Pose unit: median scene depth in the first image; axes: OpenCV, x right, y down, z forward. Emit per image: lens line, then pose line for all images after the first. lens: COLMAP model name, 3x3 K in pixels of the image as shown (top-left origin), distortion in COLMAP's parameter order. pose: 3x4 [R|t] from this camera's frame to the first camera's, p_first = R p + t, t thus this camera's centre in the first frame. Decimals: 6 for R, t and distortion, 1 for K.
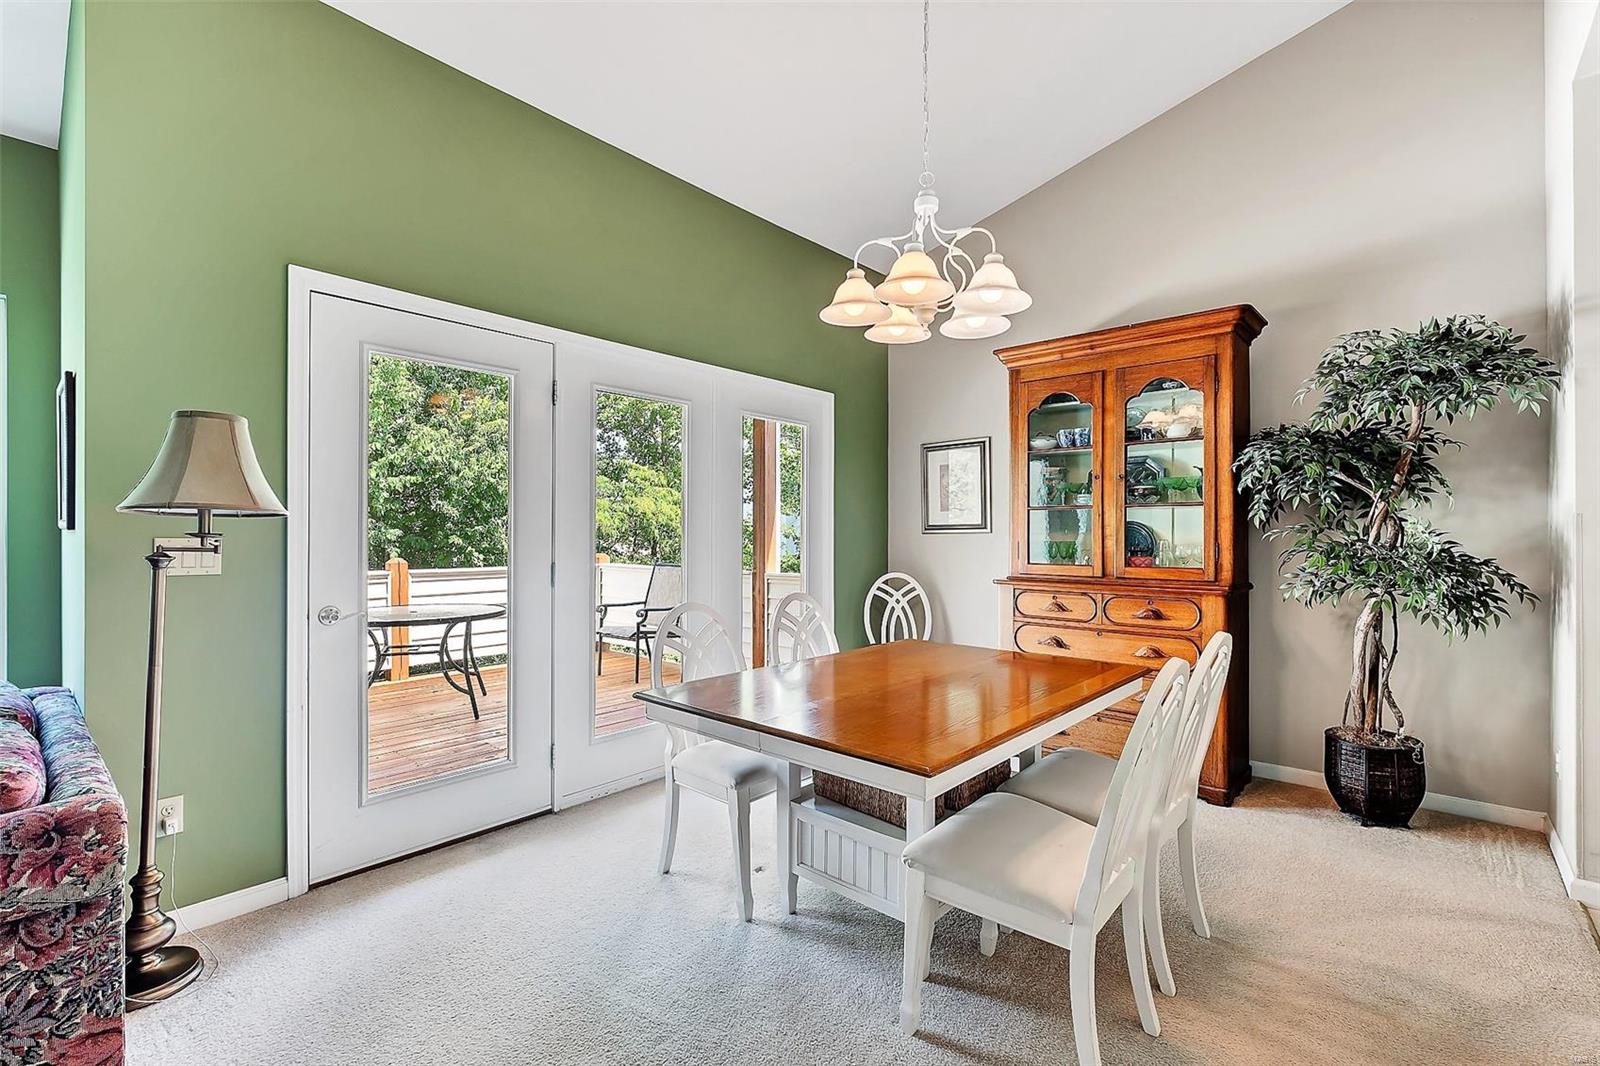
lens RADIAL K [[702.3, 0, 808.8], [0, 702.3, 527.4], [0, 0, 1]] dist [-0.003106, -0.000285]
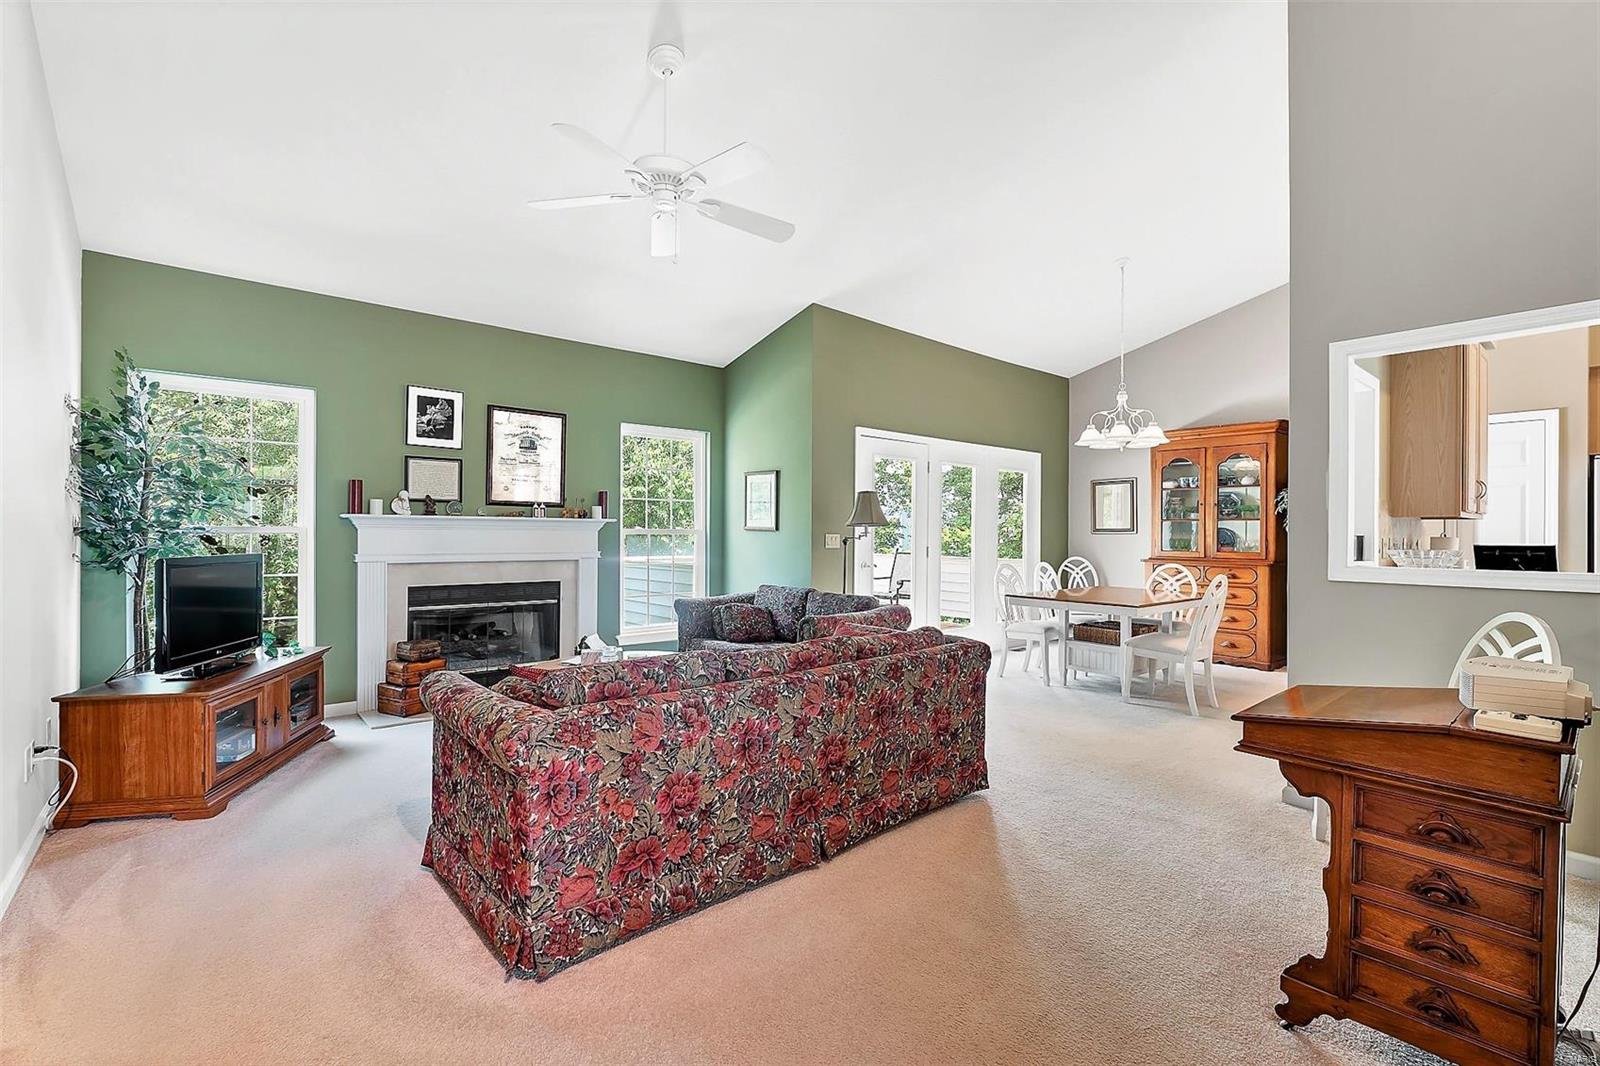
lens RADIAL K [[706.3, 0, 793.8], [0, 706.3, 532.5], [0, 0, 1]] dist [-0.003885, -0.000278]
pose [[0.989417, 0.004283, -0.145035, -0.385700], [-0.002816, 0.999943, 0.010322, -0.012659], [0.145071, -0.009804, 0.989373, -1.001563]]
